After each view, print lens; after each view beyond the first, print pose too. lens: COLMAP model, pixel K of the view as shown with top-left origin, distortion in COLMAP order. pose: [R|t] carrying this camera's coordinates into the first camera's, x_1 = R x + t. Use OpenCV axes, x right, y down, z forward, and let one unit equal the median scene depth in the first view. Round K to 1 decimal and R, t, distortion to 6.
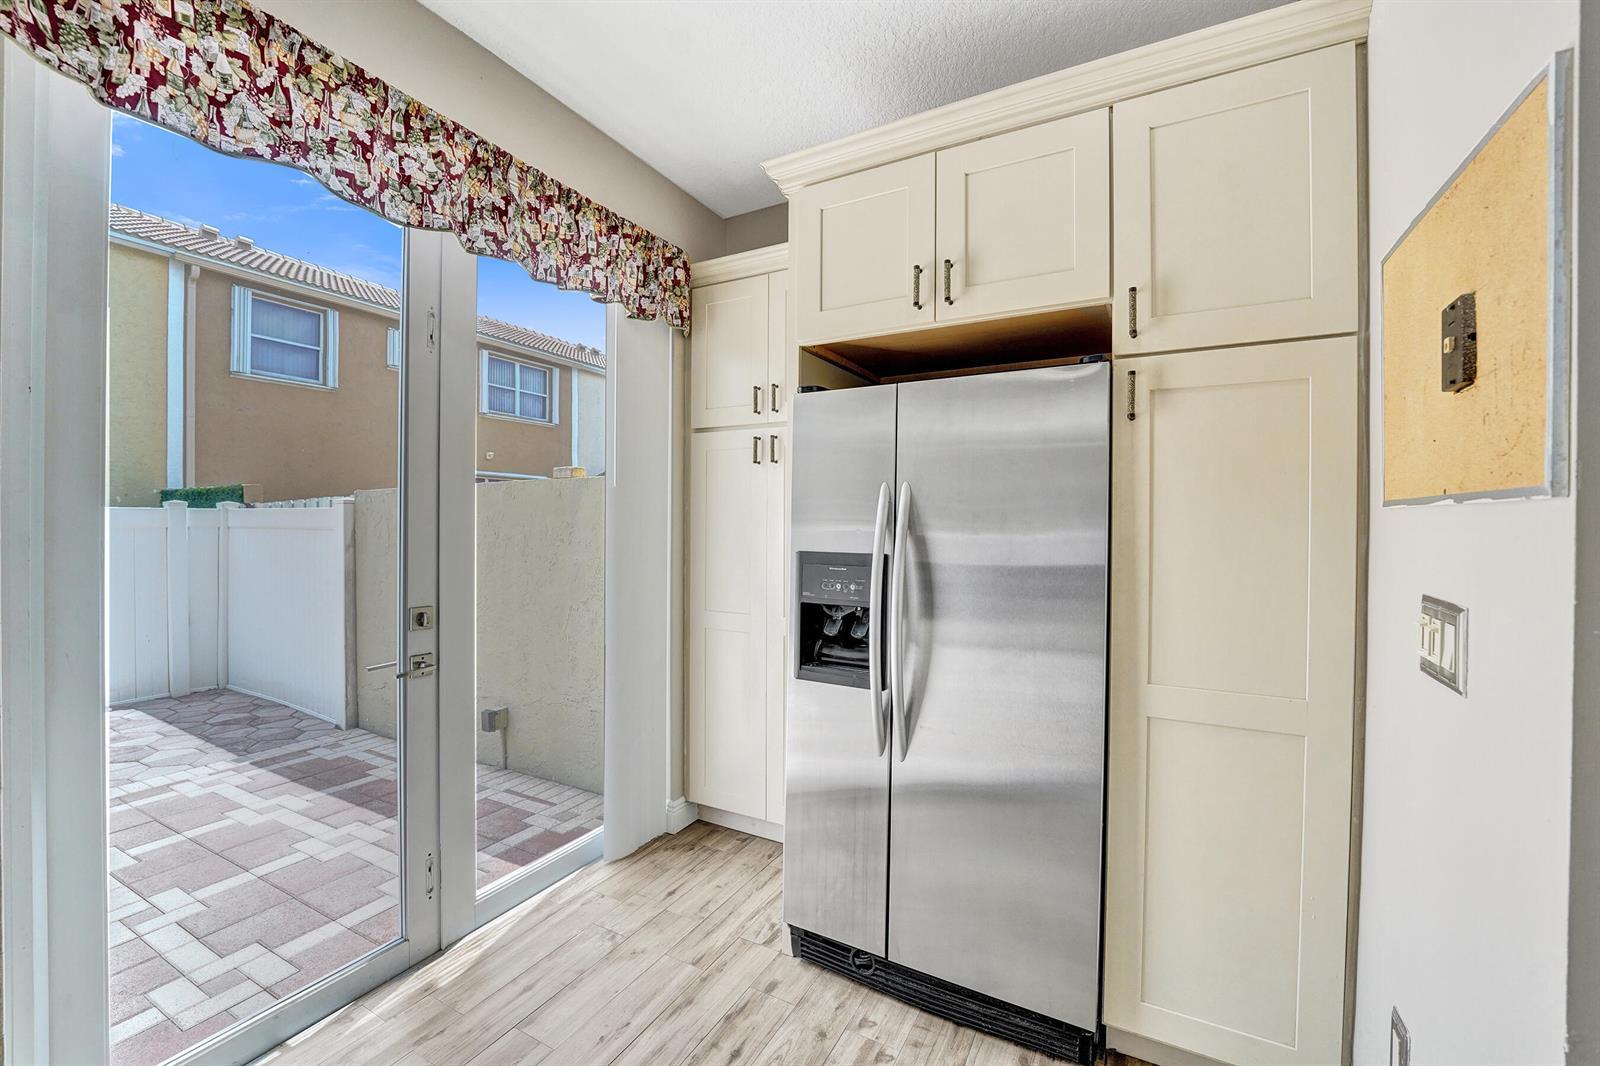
lens RADIAL K [[659.2, 0, 799.6], [0, 659.2, 526.7], [0, 0, 1]] dist [-0.028029, 0.000315]
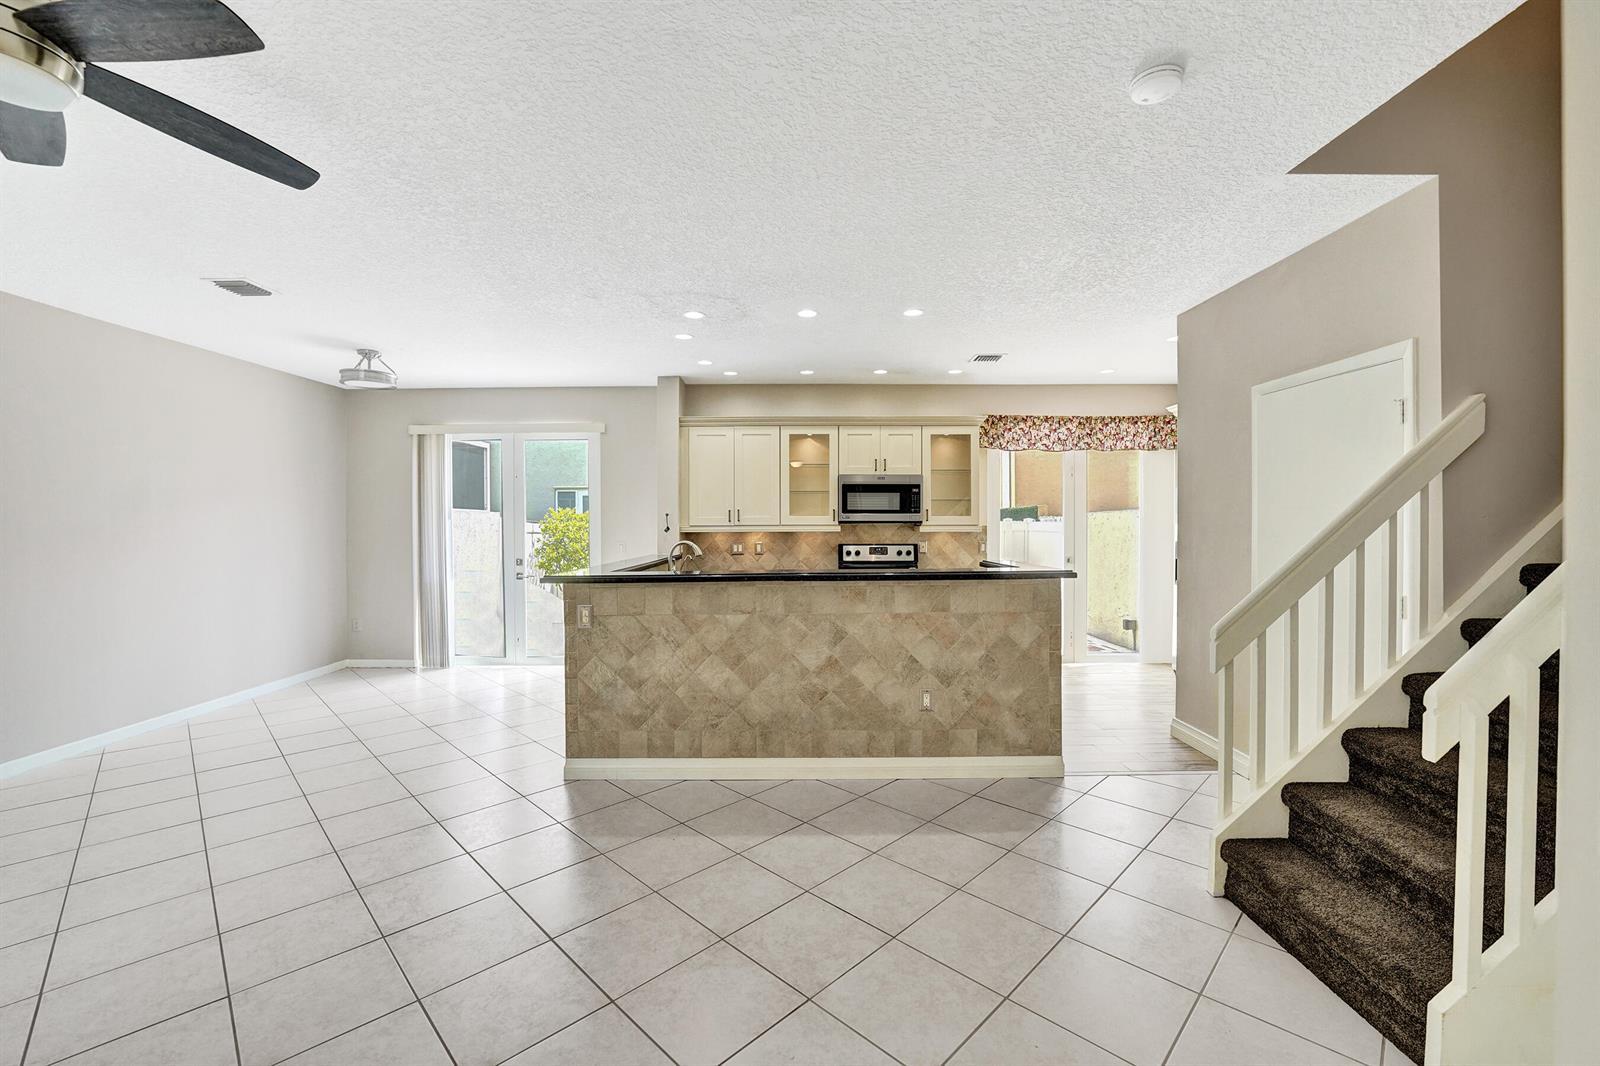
lens RADIAL K [[656.5, 0, 800.0], [0, 656.5, 529.0], [0, 0, 1]] dist [-0.029778, 0.005662]
pose [[0.478311, -0.001034, -0.878190, 1.834819], [0.000396, 0.999999, -0.000961, -0.016775], [0.878190, 0.000111, 0.478311, -1.954256]]
